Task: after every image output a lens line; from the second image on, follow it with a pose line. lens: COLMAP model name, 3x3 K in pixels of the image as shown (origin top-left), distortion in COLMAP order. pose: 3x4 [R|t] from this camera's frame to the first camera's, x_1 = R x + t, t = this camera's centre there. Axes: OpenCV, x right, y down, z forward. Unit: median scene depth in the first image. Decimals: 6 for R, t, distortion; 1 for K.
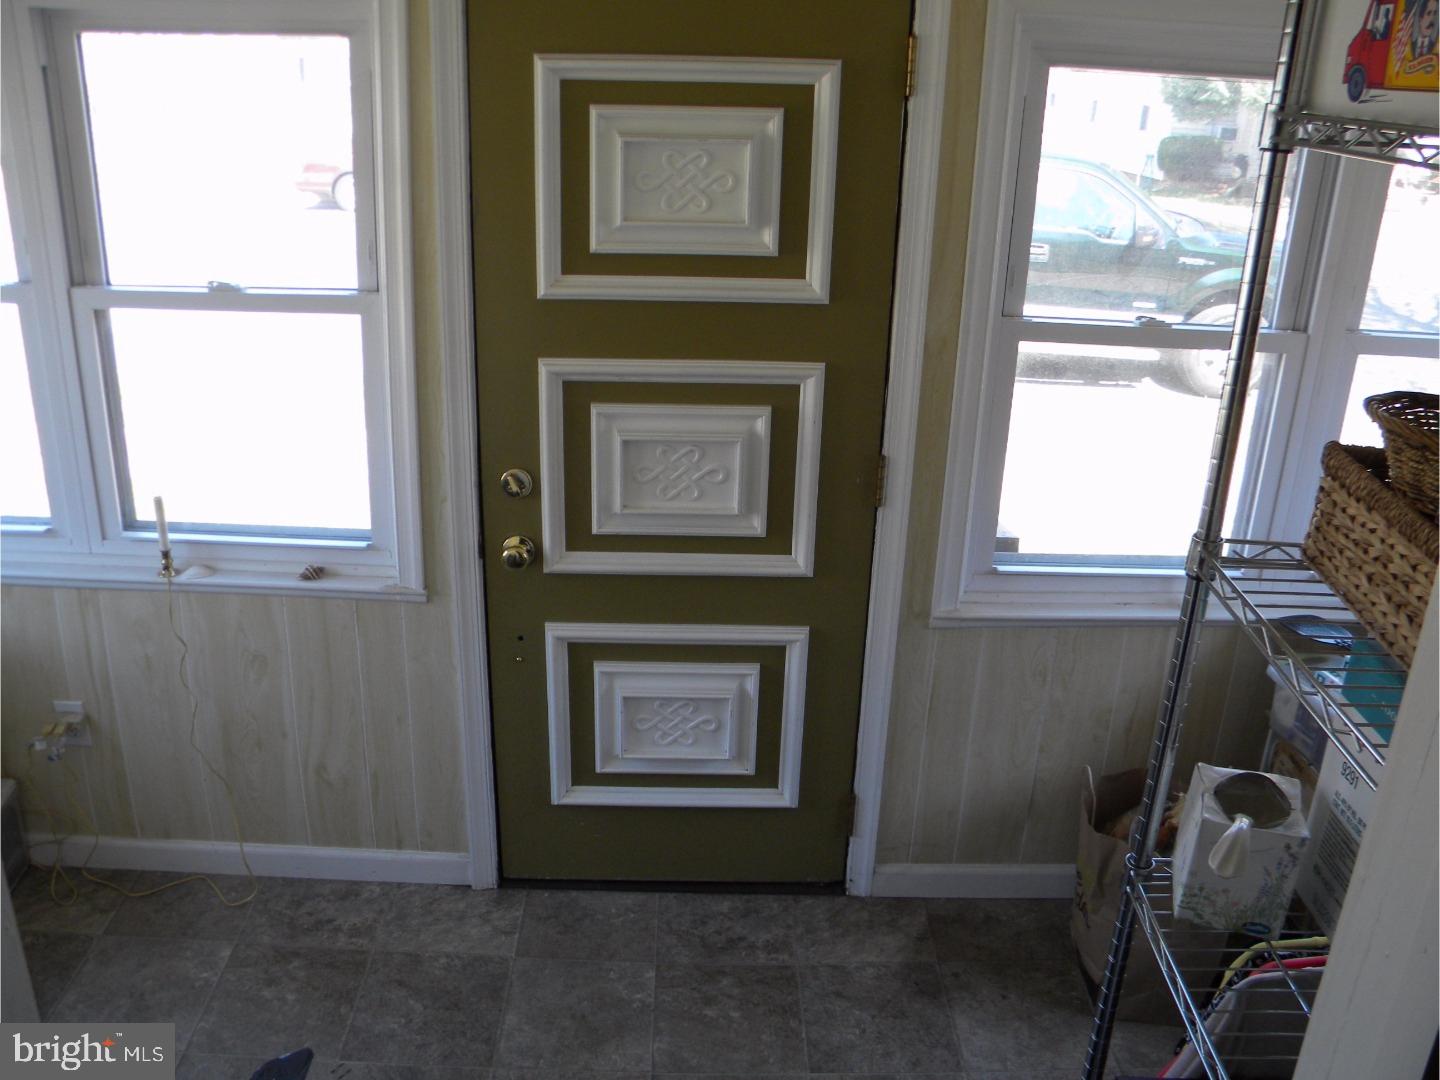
lens RADIAL K [[1216.3, 0, 711.9], [0, 1216.3, 540.5], [0, 0, 1]] dist [-0.178289, 0.137885]
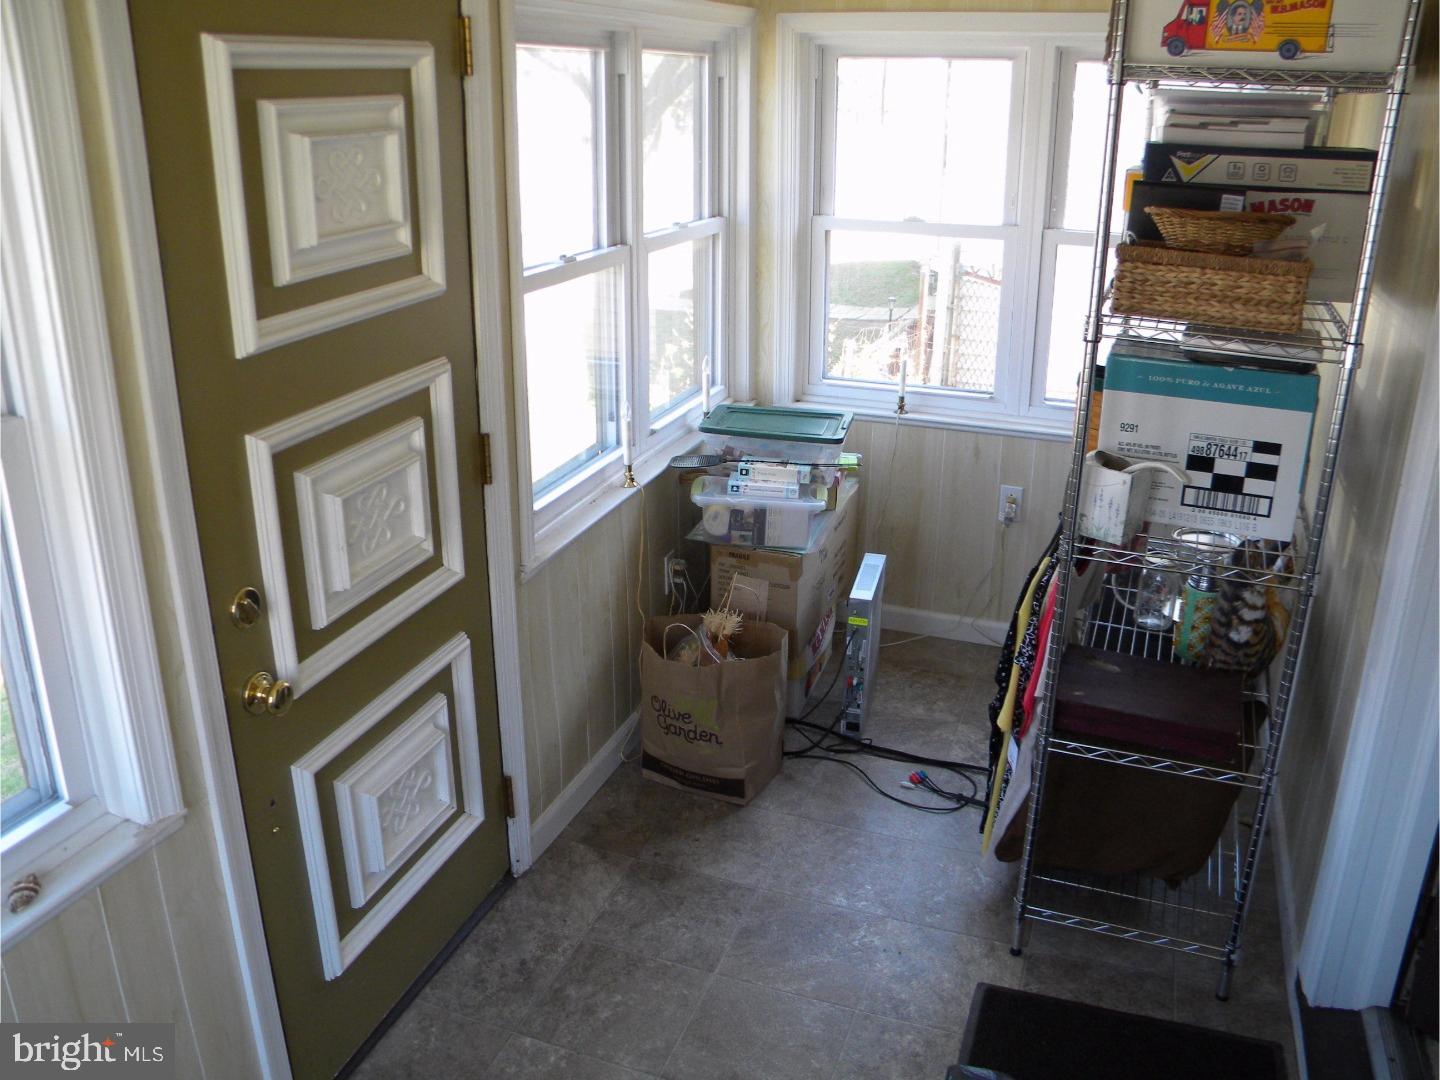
lens RADIAL K [[1216.3, 0, 708.2], [0, 1216.3, 534.5], [0, 0, 1]] dist [-0.178289, 0.137885]
pose [[0.350957, -0.356176, 0.866007, -0.692268], [0.357283, 0.905803, 0.227751, -0.155891], [-0.865551, 0.229478, 0.445153, 0.410326]]
